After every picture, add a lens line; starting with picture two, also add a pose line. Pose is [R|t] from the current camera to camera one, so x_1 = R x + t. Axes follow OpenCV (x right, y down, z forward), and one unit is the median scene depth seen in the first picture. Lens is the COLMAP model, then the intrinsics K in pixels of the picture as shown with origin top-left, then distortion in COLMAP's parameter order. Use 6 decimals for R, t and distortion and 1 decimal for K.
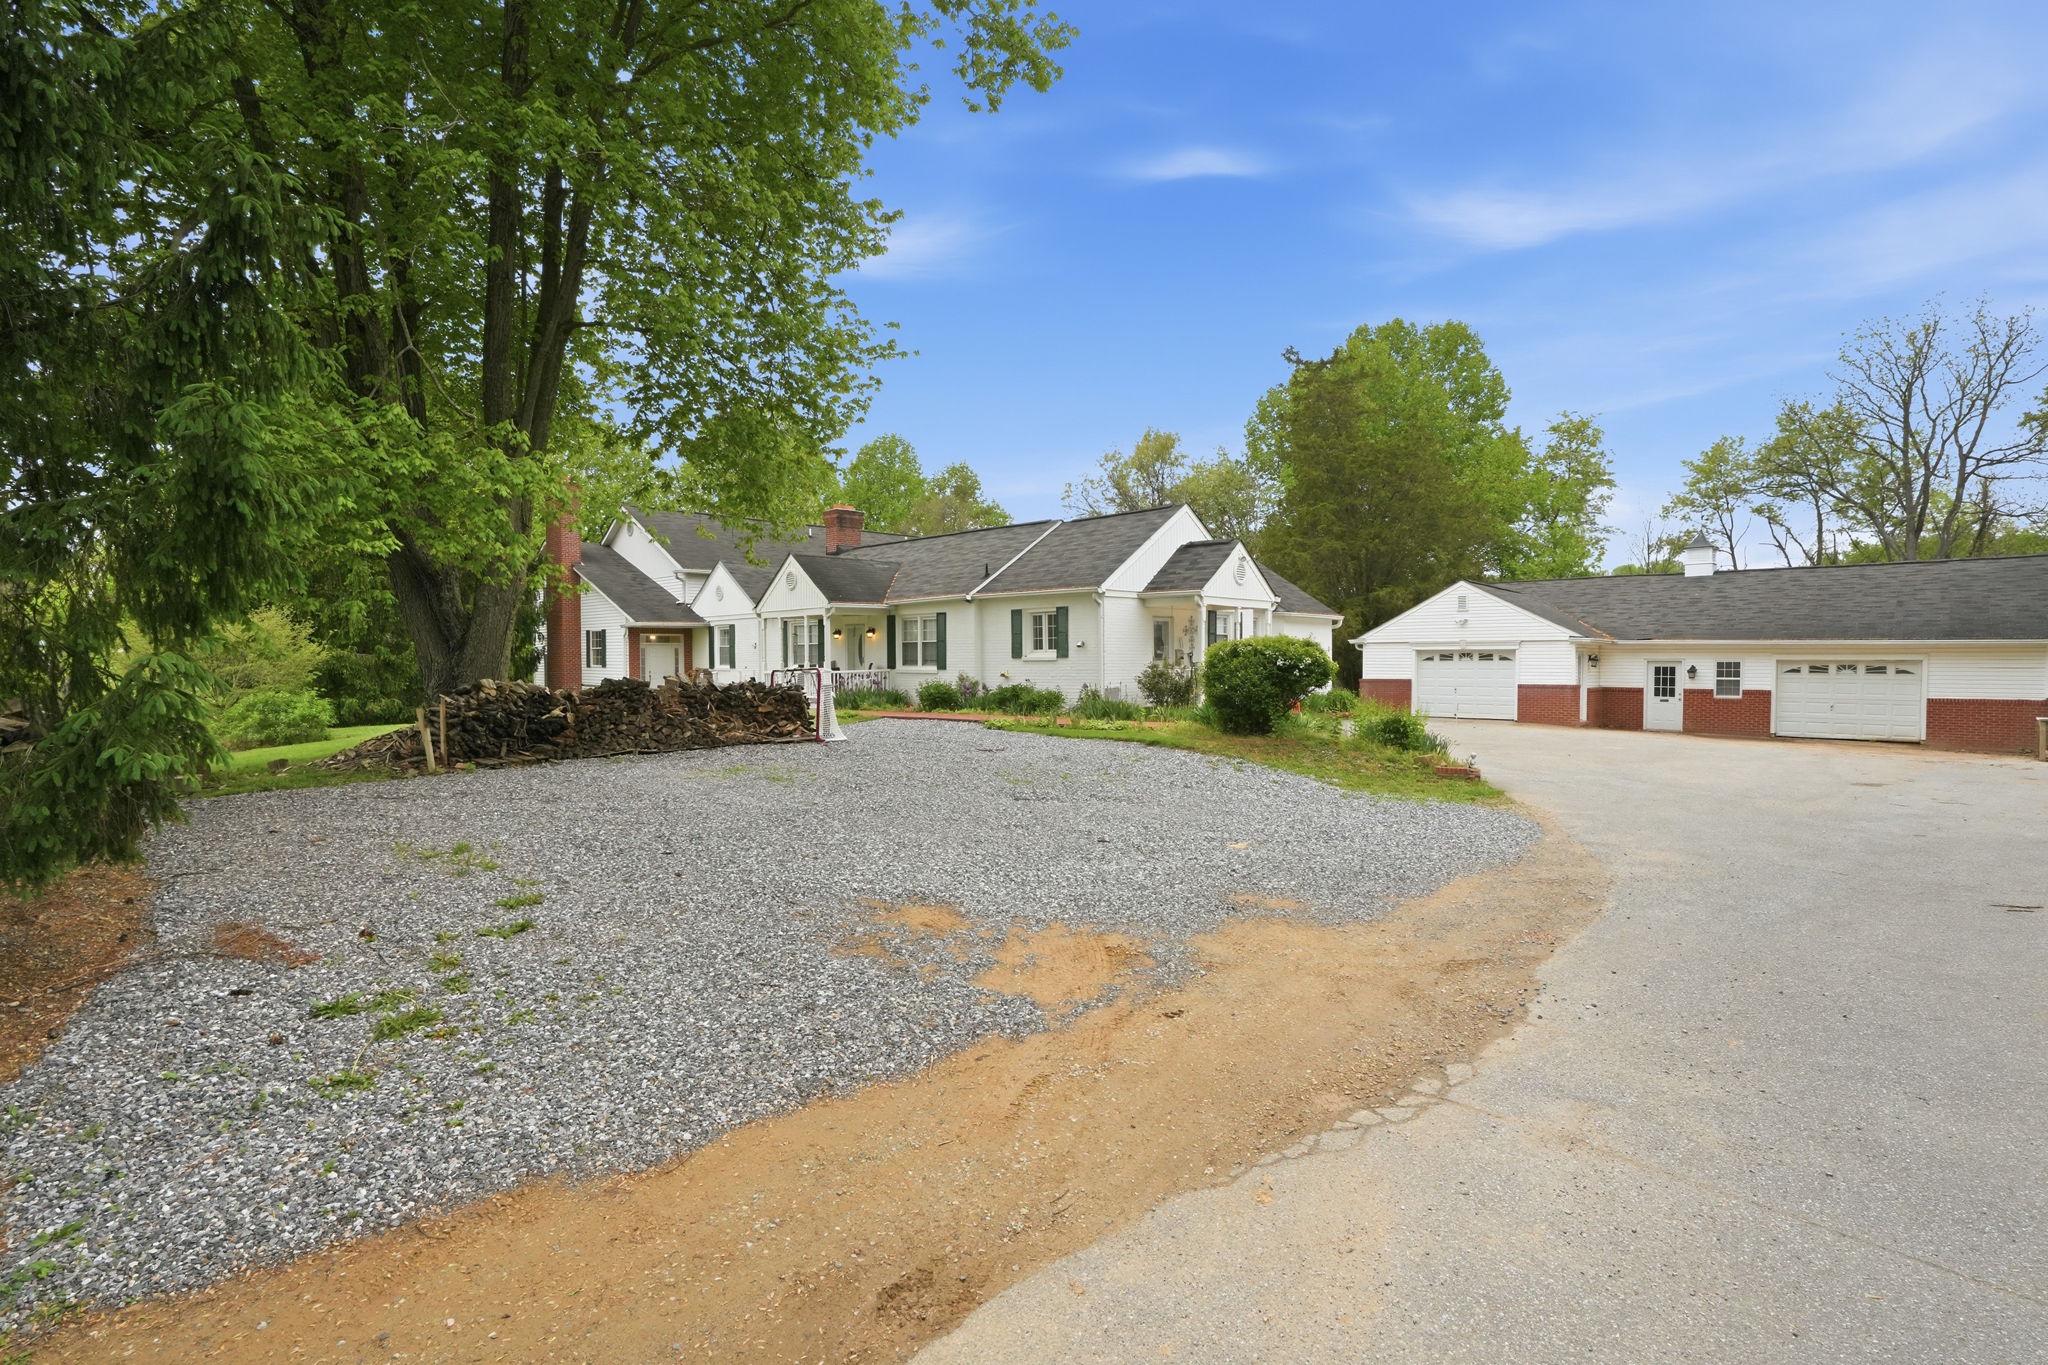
lens RADIAL K [[937.0, 0, 1030.8], [0, 937.0, 689.3], [0, 0, 1]] dist [-0.003129, 0.001406]
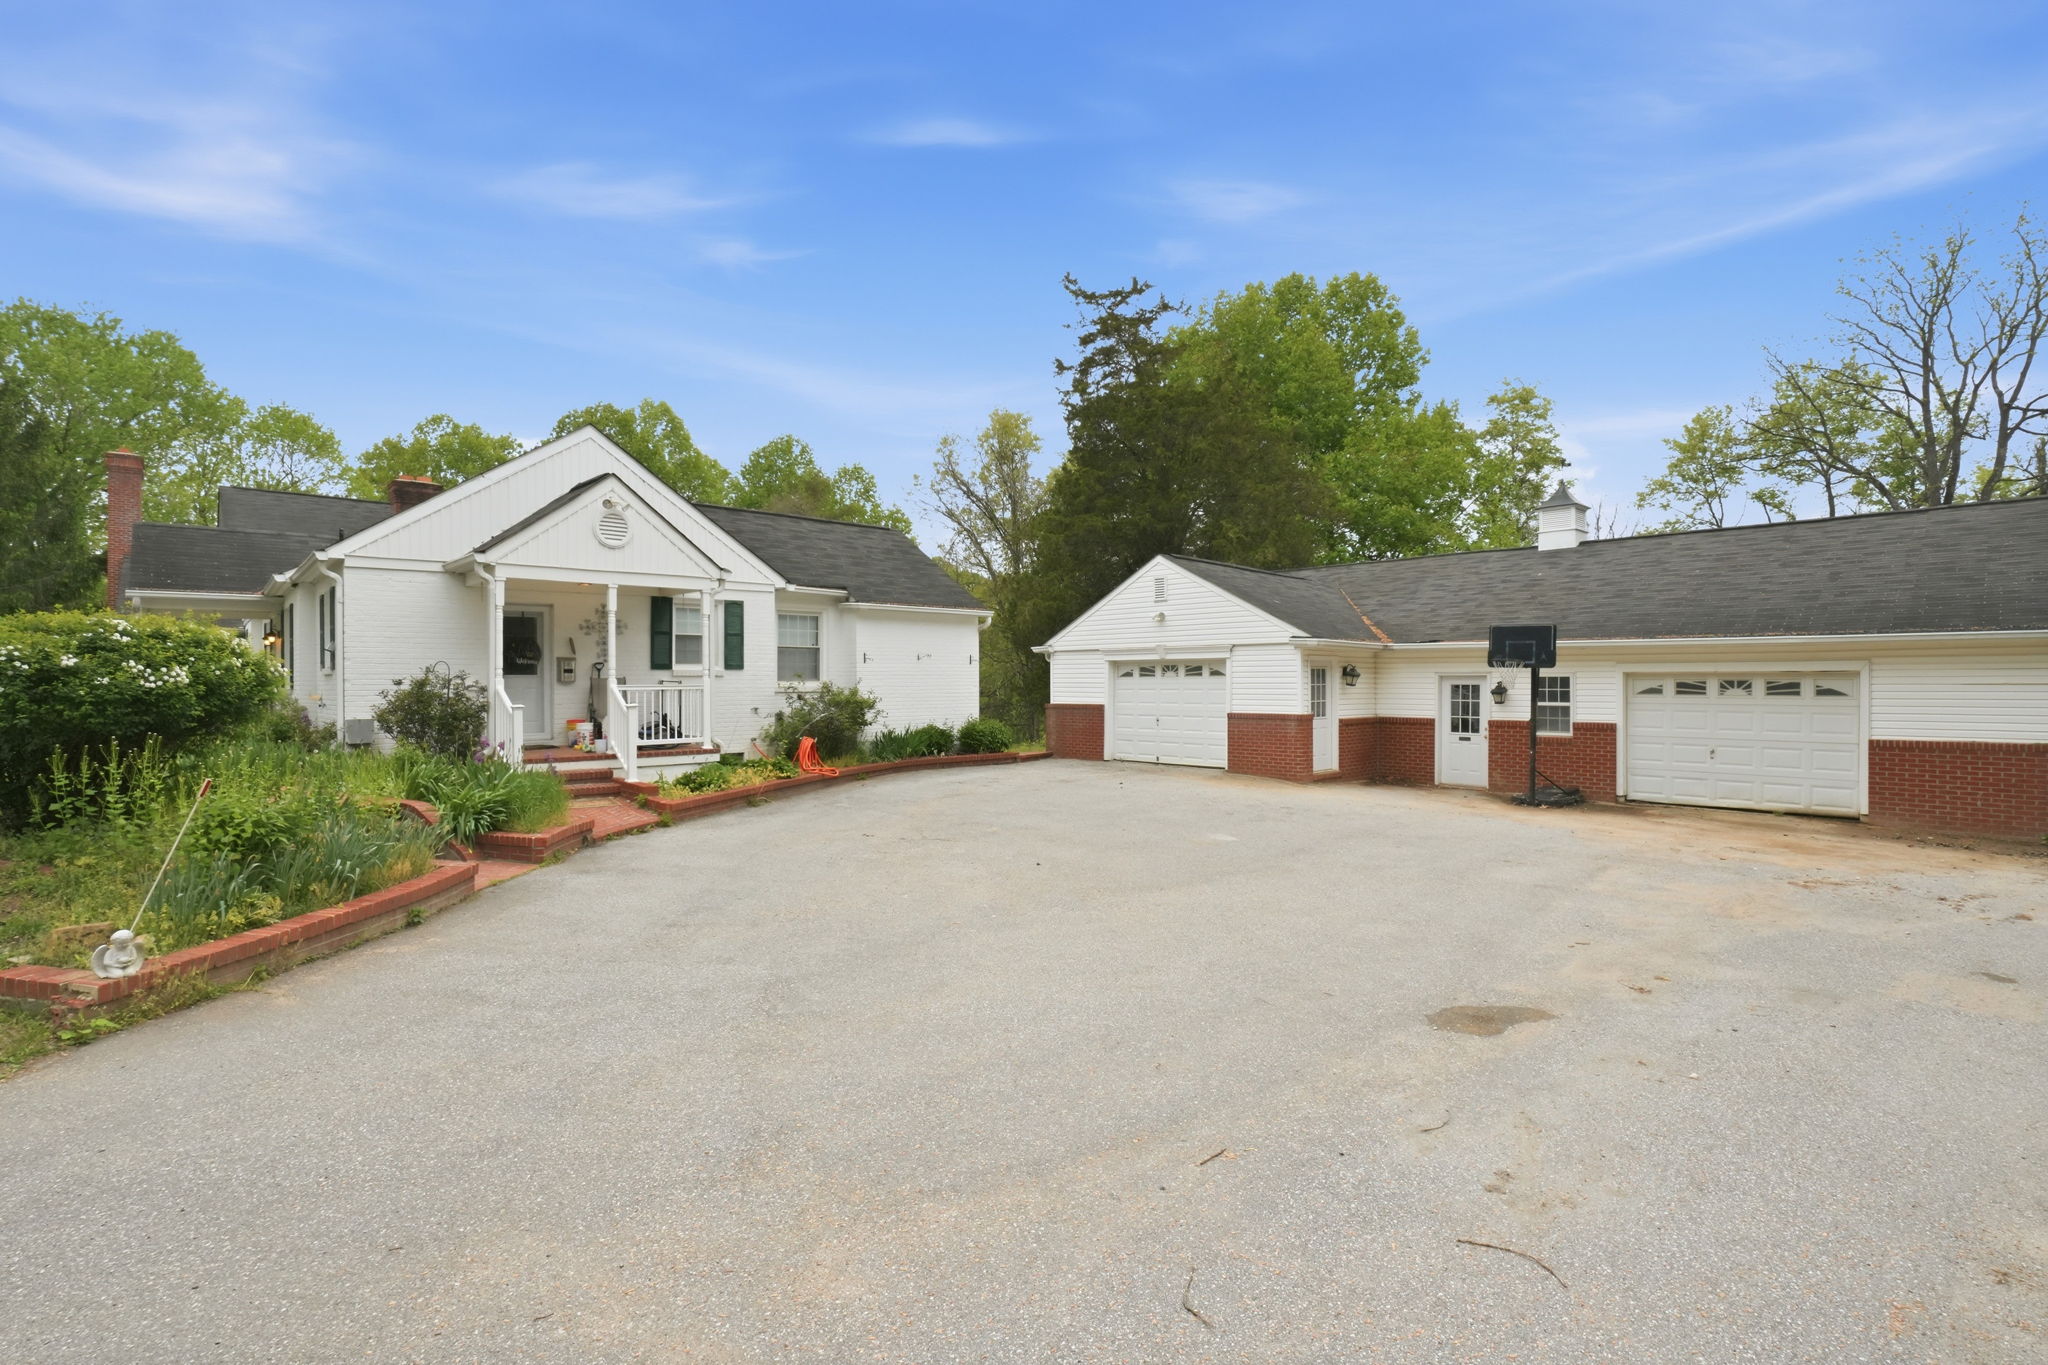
lens RADIAL K [[937.0, 0, 1017.0], [0, 937.0, 682.9], [0, 0, 1]] dist [-0.003129, 0.001406]
pose [[0.998425, -0.002792, -0.056035, 0.397435], [0.001056, 0.999519, -0.030996, -0.006055], [0.056095, 0.030888, 0.997948, 0.342203]]
